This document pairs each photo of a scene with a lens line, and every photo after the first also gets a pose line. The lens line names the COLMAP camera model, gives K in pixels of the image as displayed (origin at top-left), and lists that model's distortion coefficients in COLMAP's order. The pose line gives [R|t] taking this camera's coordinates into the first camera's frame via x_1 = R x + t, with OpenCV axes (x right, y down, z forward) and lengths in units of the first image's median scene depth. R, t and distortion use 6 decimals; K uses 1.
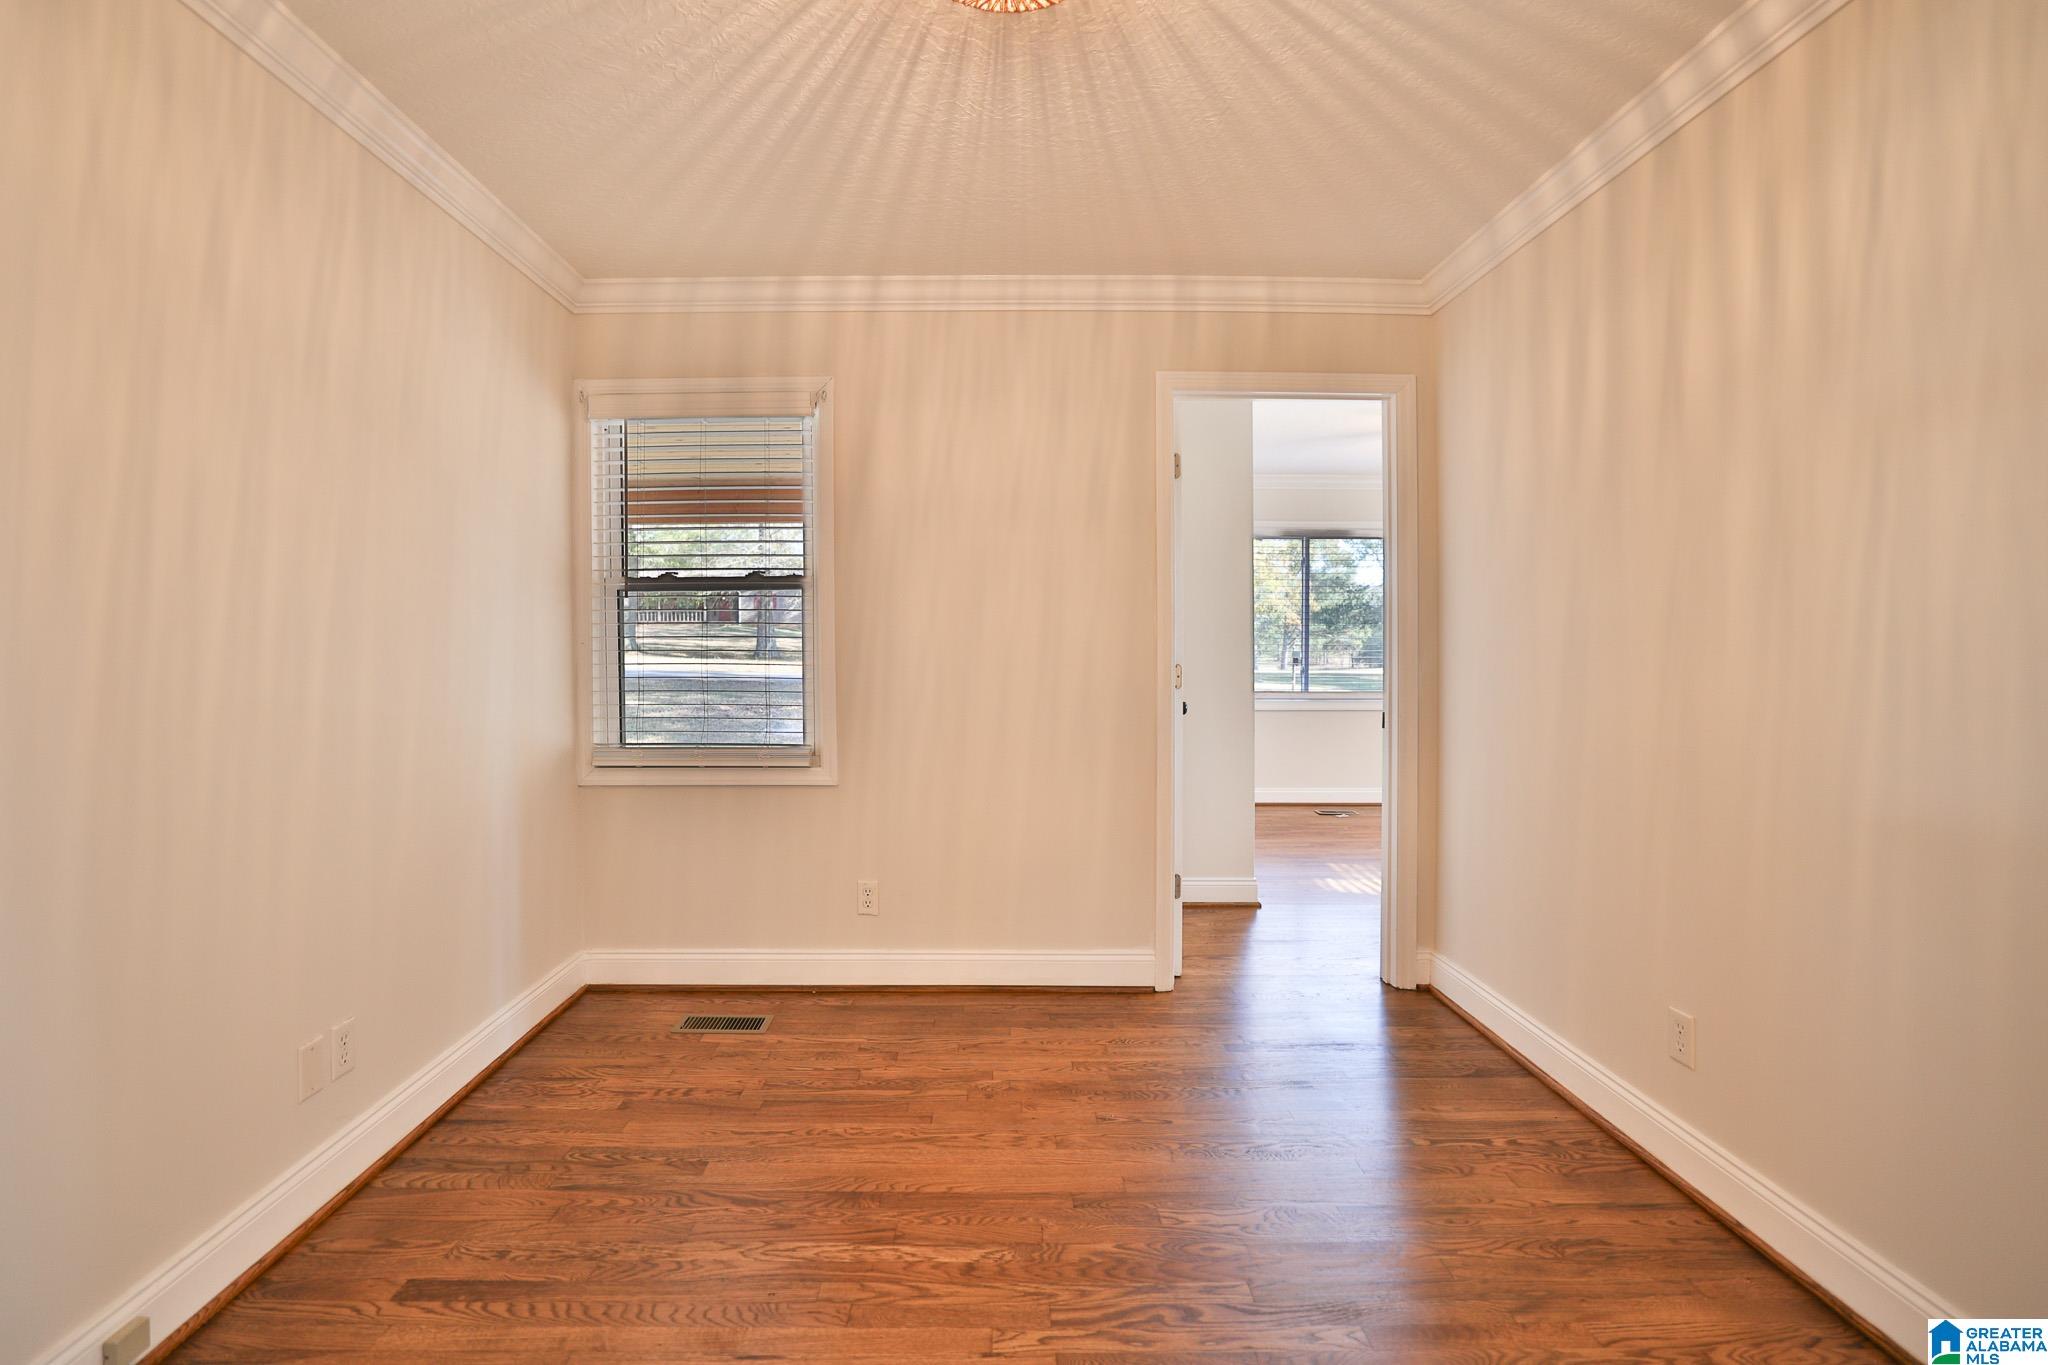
lens RADIAL K [[934.9, 0, 997.0], [0, 934.9, 667.5], [0, 0, 1]] dist [-0.050728, 0.019817]
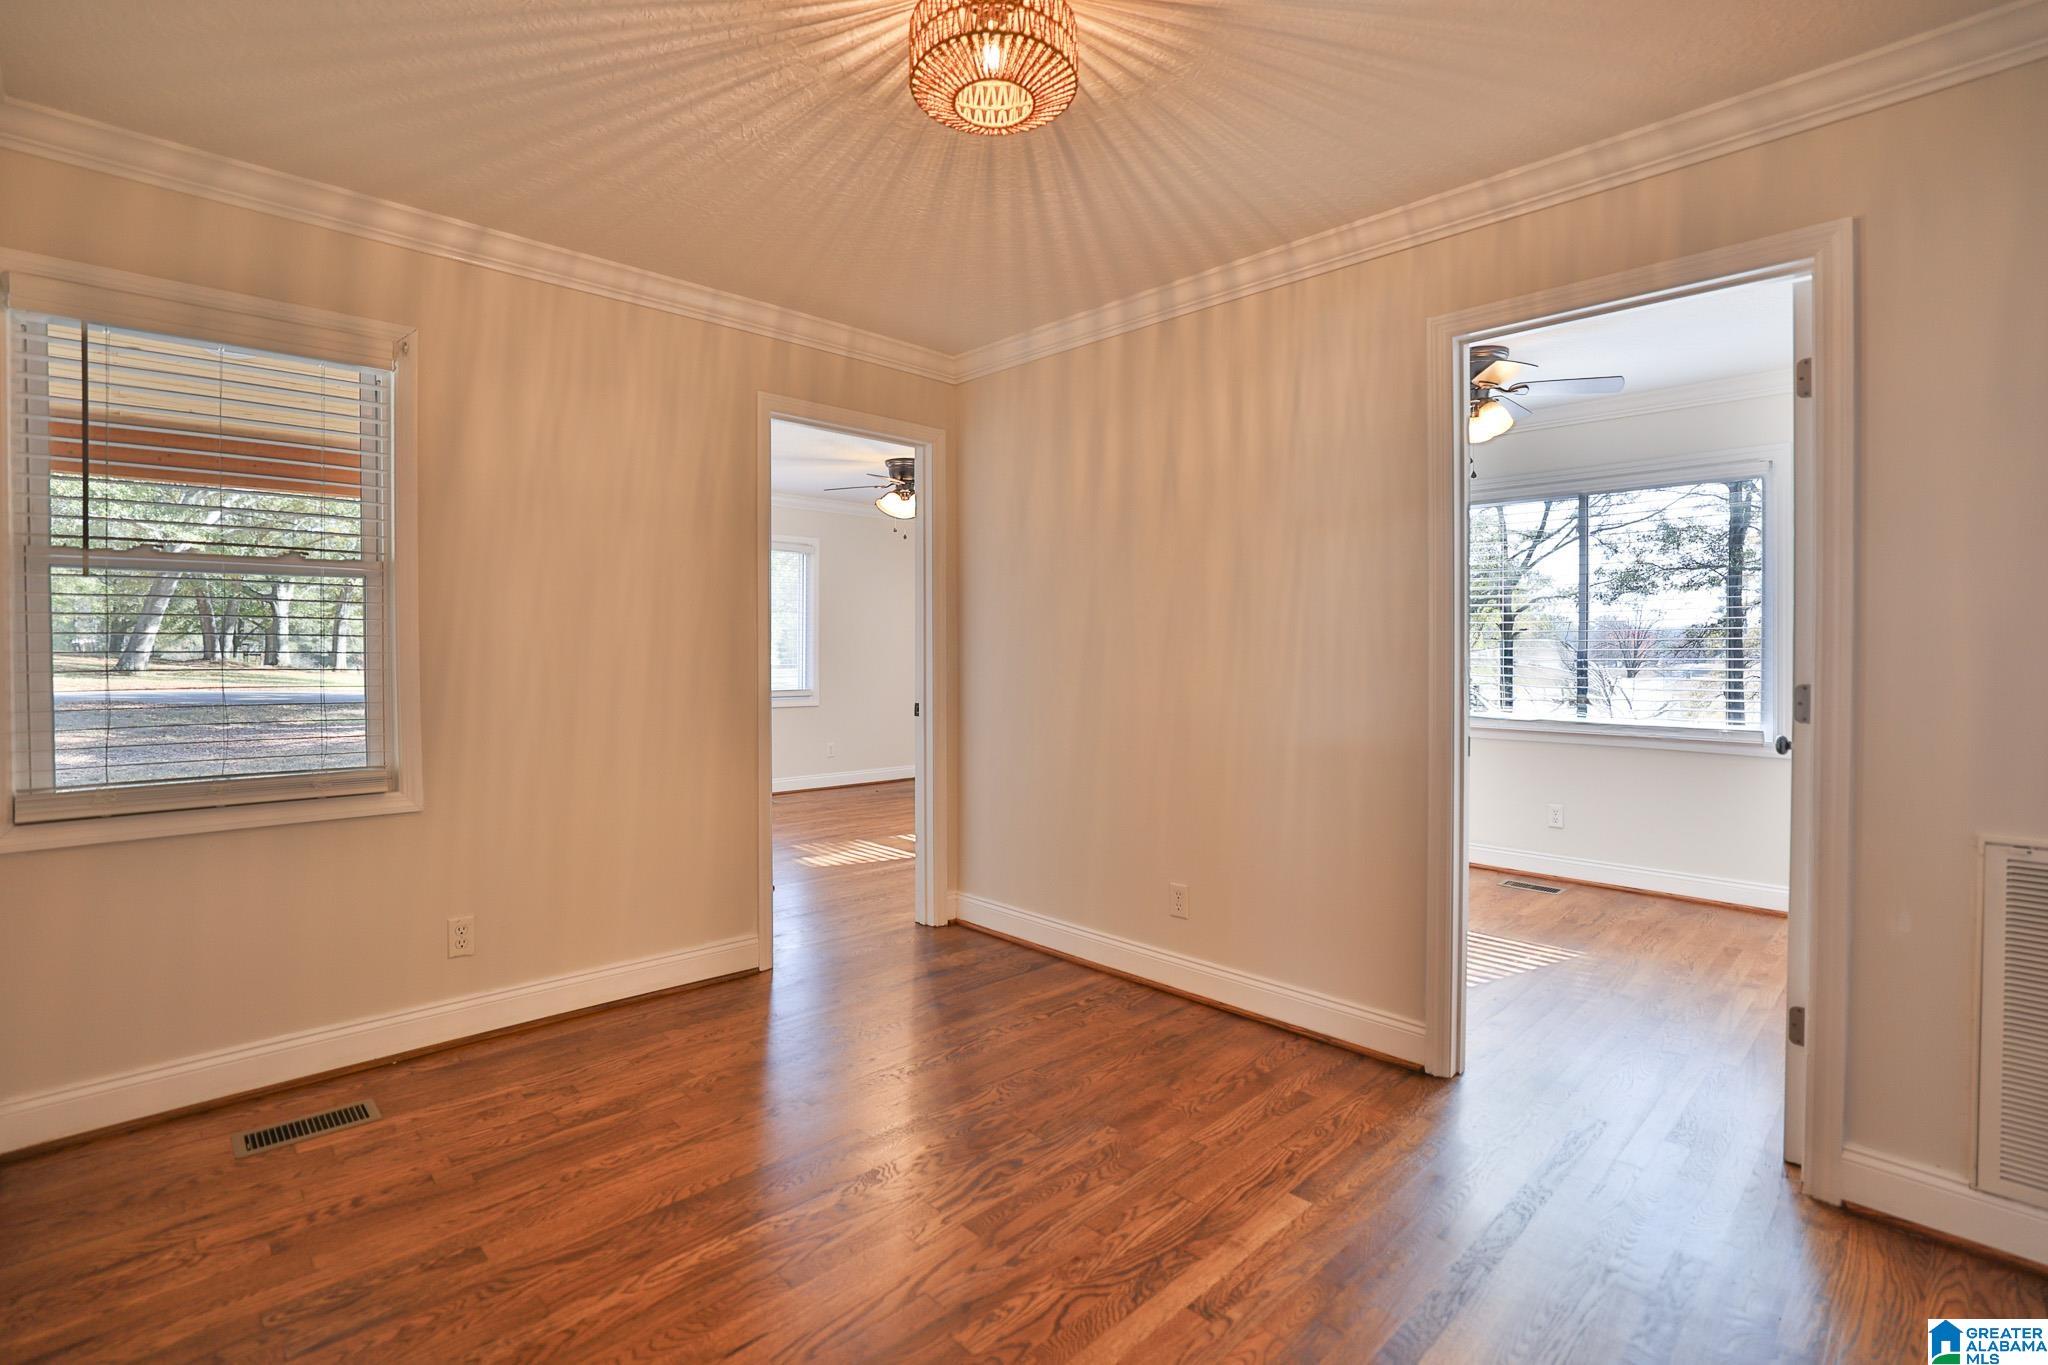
lens RADIAL K [[932.9, 0, 1011.6], [0, 932.9, 671.0], [0, 0, 1]] dist [-0.049037, 0.017199]
pose [[0.728249, -0.013852, 0.685172, -0.392960], [0.013088, 0.999894, 0.006303, 0.000734], [-0.685187, 0.004377, 0.728354, 0.028527]]
